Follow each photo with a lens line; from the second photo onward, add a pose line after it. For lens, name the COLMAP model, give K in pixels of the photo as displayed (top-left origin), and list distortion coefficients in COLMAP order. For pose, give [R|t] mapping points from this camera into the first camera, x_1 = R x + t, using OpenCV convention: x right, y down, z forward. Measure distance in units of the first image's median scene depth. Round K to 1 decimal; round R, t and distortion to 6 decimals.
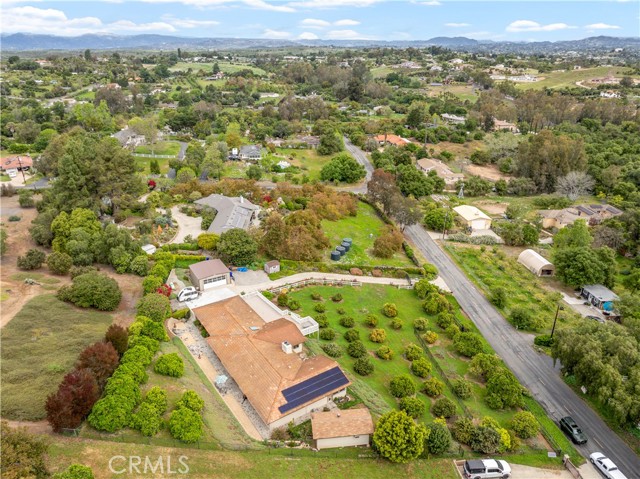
lens RADIAL K [[442.8, 0, 323.0], [0, 442.8, 240.0], [0, 0, 1]] dist [-0.025622, 0.008507]
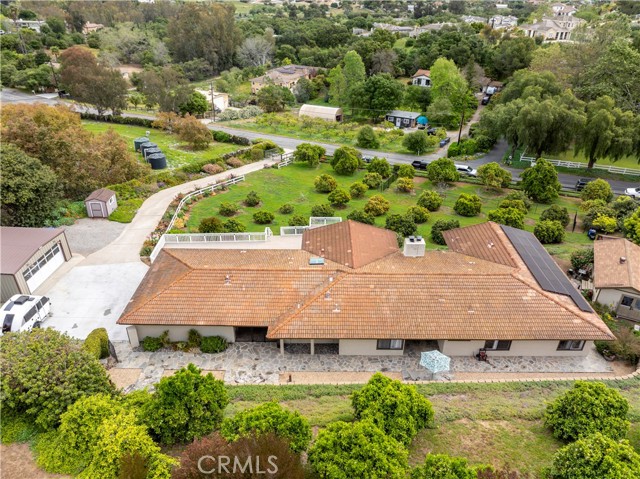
lens RADIAL K [[442.8, 0, 323.0], [0, 442.8, 240.0], [0, 0, 1]] dist [-0.025622, 0.008507]
pose [[0.562418, -0.417358, 0.713792, -0.335863], [0.316560, 0.906176, 0.280419, 0.038283], [-0.763856, 0.068245, 0.641768, 0.501309]]
